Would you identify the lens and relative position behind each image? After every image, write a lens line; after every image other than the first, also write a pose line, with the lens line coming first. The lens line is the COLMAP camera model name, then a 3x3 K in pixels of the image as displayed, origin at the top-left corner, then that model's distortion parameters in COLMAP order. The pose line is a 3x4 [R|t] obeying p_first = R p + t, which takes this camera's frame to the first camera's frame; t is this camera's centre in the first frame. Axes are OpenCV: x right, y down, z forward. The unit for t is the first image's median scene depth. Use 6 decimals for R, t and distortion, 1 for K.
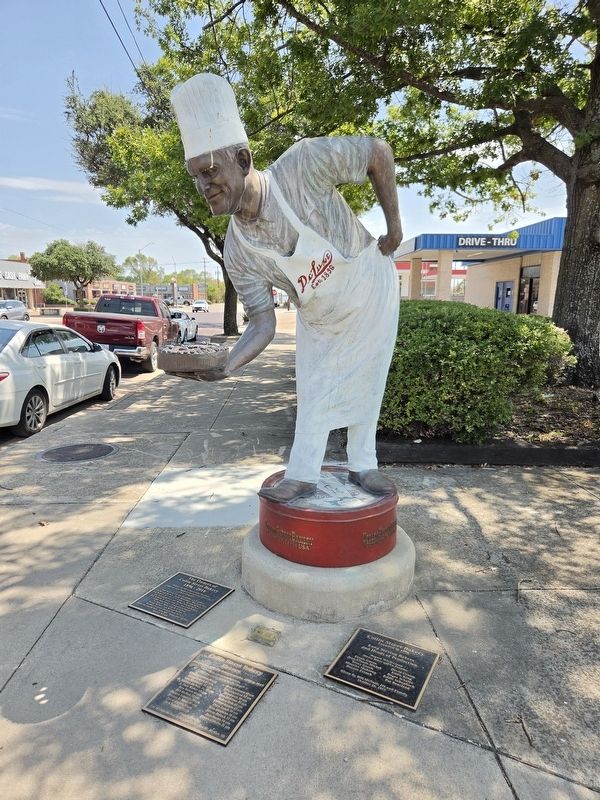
lens RADIAL K [[536.3, 0, 299.8], [0, 536.3, 399.6], [0, 0, 1]] dist [0.029193, -0.003118]
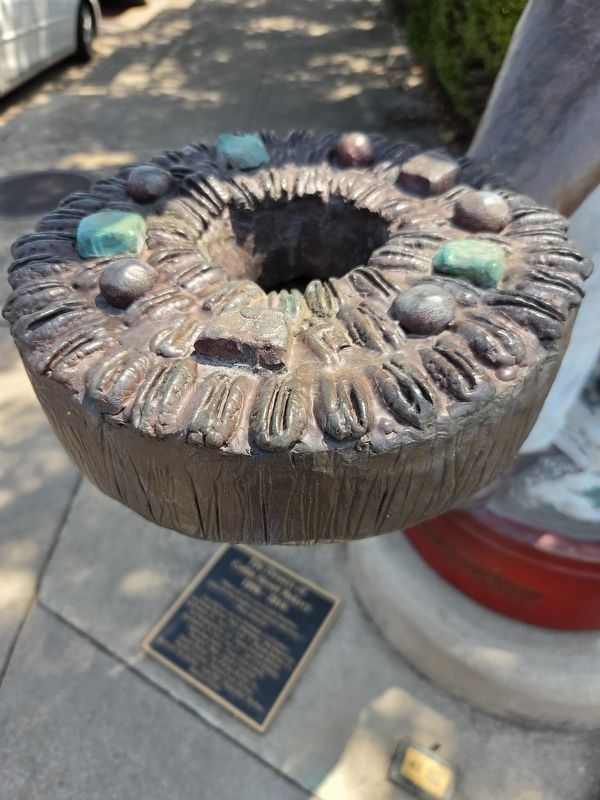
lens RADIAL K [[536.3, 0, 310.2], [0, 536.3, 433.7], [0, 0, 1]] dist [0.029193, -0.003118]
pose [[0.999098, 0.023620, -0.035291, -0.149170], [0.001306, 0.813551, 0.581492, -0.085221], [0.042446, -0.581014, 0.812786, 0.733647]]
